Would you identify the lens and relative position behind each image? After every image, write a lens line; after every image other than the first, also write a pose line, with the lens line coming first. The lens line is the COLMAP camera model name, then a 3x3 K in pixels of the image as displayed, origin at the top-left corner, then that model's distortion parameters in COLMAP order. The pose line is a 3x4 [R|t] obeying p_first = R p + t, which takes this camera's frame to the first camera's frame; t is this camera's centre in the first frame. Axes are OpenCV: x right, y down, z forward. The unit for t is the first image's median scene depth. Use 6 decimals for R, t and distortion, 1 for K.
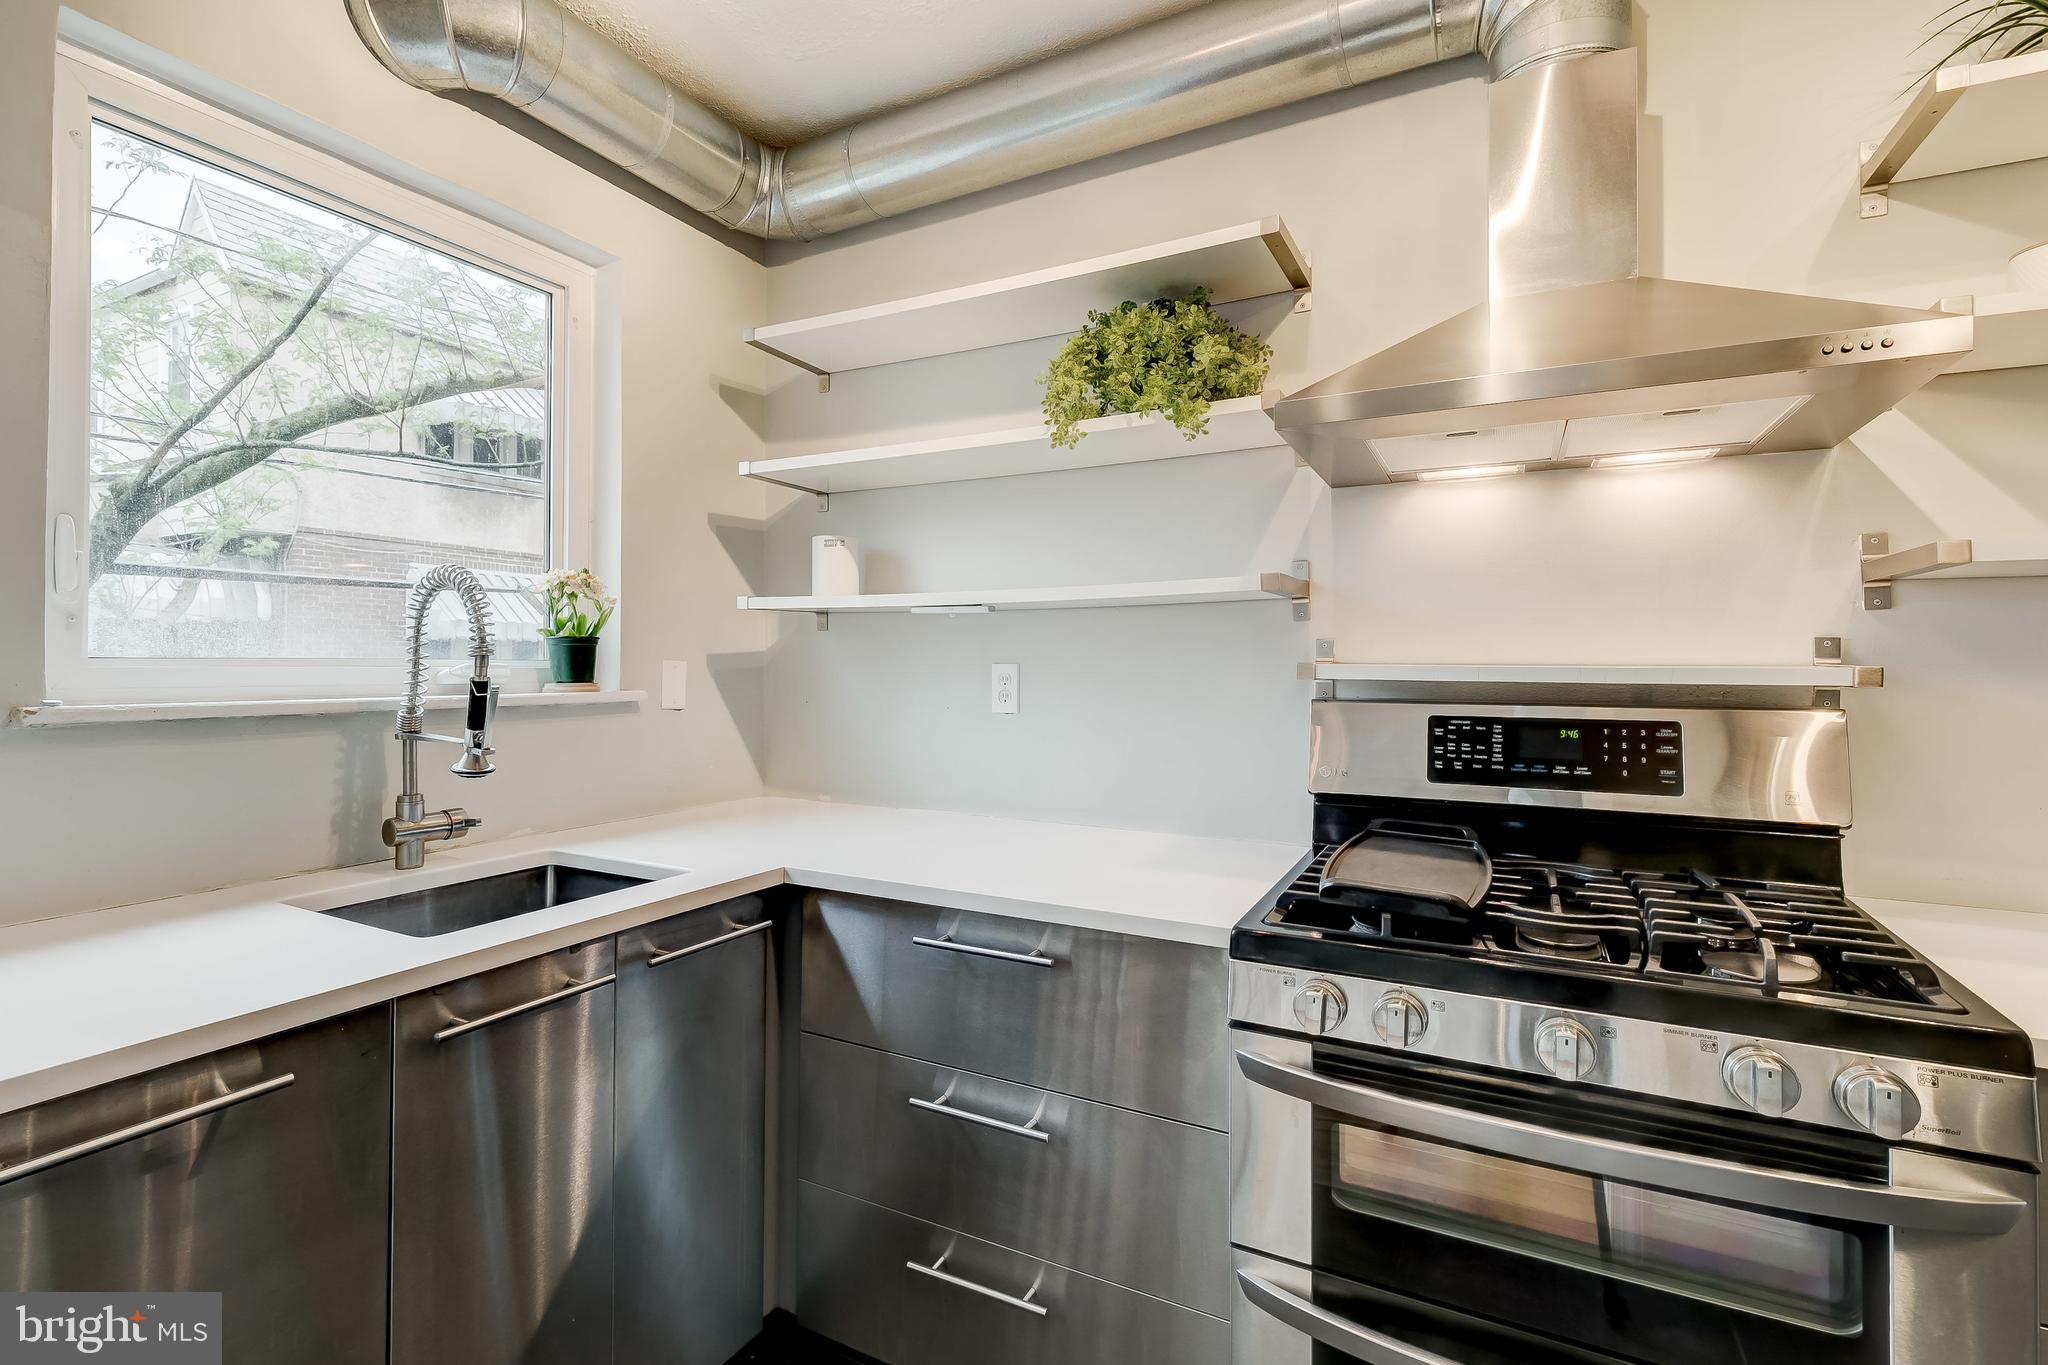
lens RADIAL K [[919.1, 0, 1024.8], [0, 919.1, 670.8], [0, 0, 1]] dist [-0.000028, -0.000270]
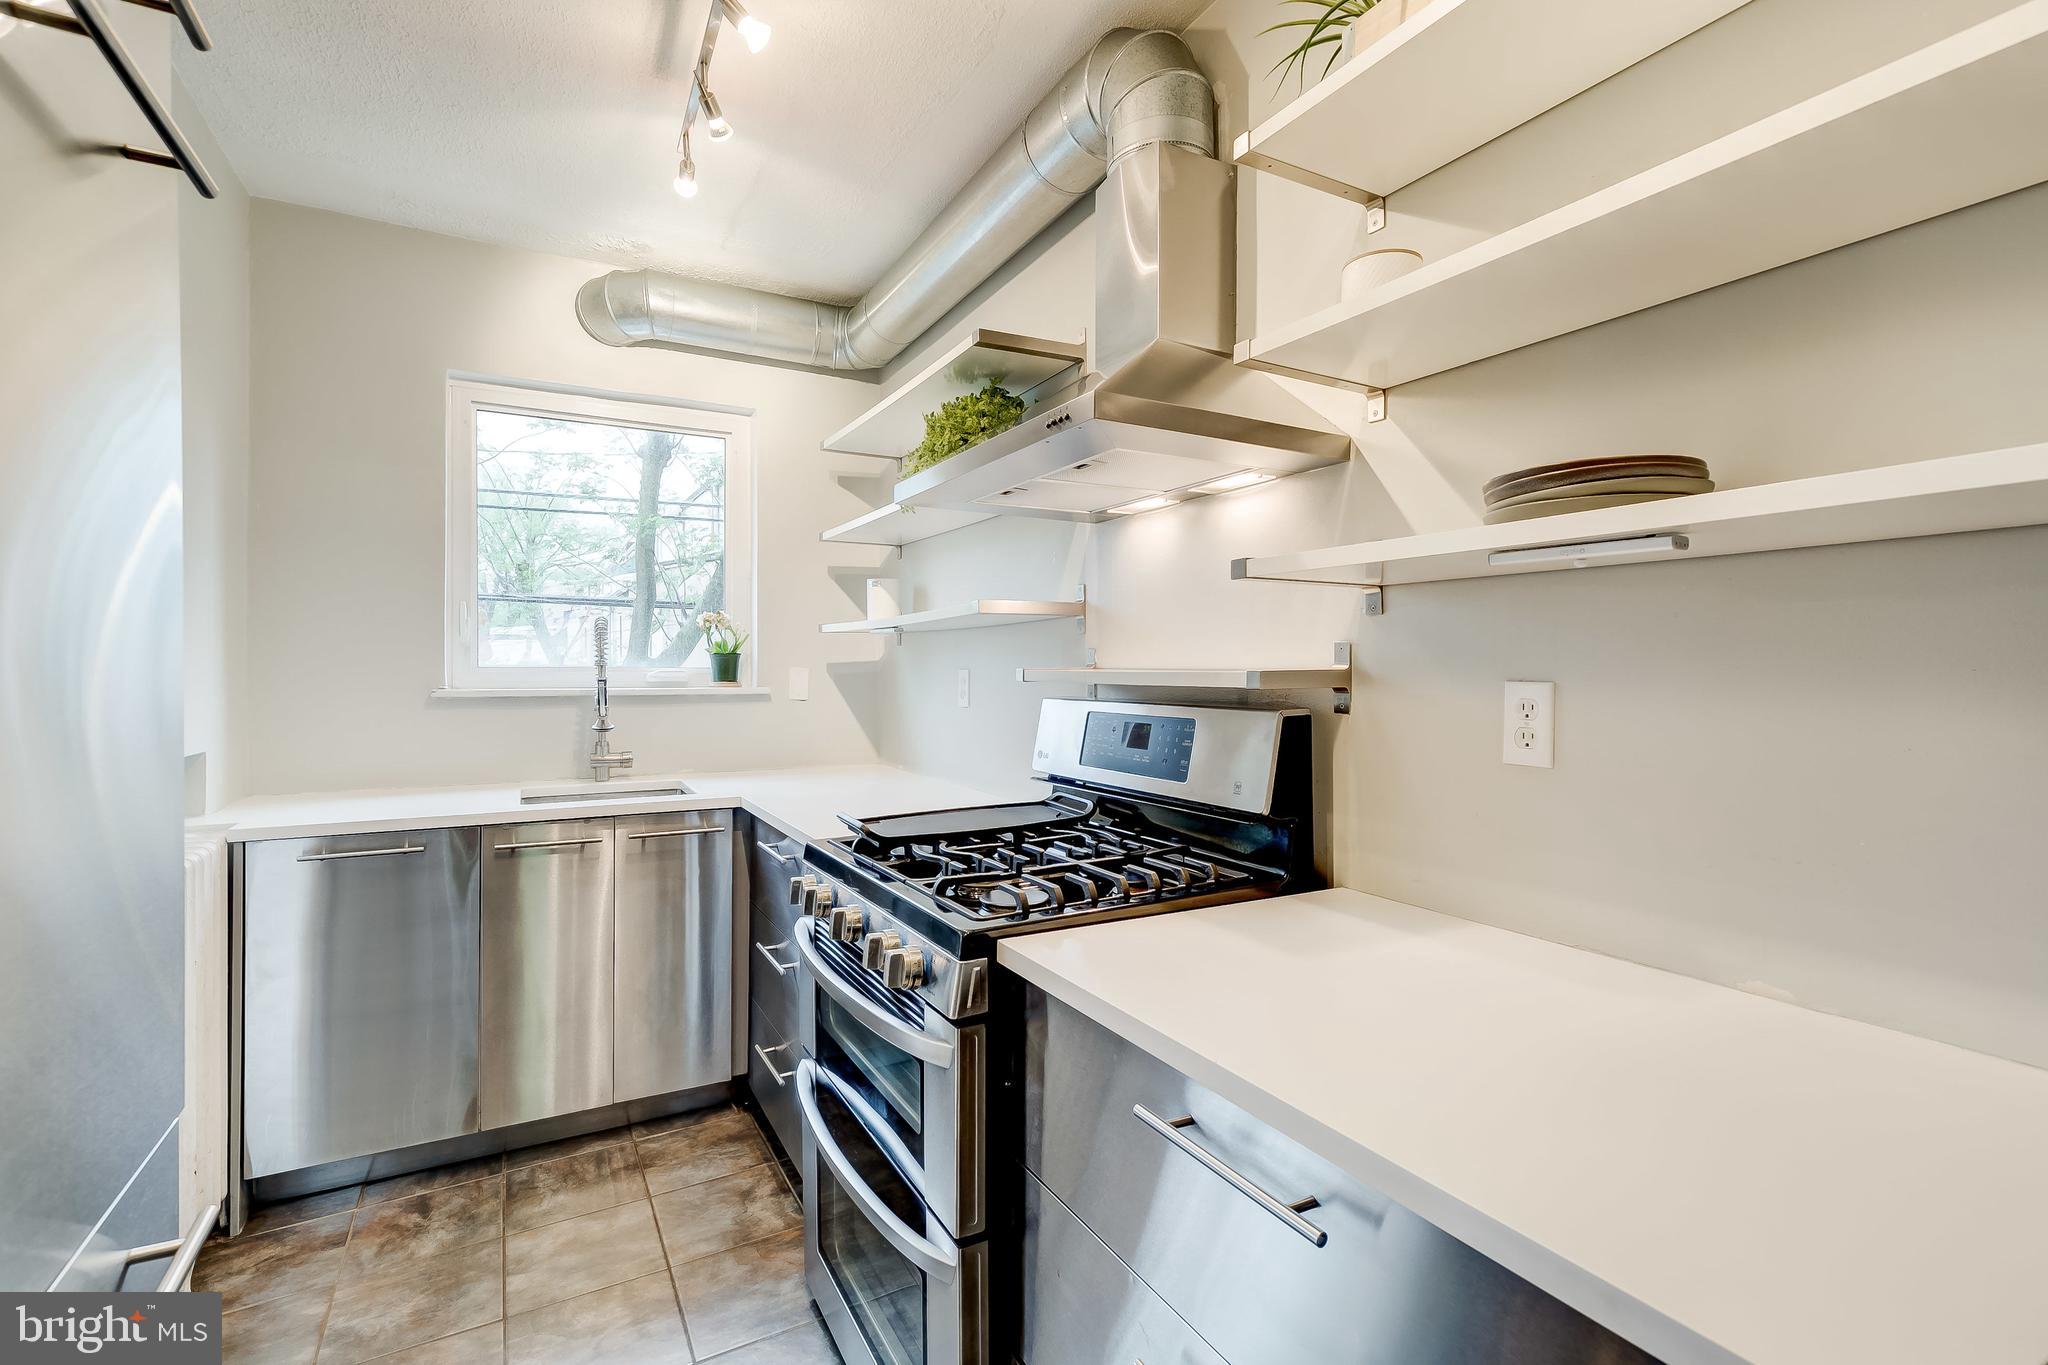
lens RADIAL K [[925.8, 0, 1032.0], [0, 925.8, 692.2], [0, 0, 1]] dist [0.001719, 0.000144]
pose [[0.833055, 0.010415, -0.553093, 0.856803], [0.002296, 0.999749, 0.022284, -0.003594], [0.553186, -0.019833, 0.832822, -0.059040]]
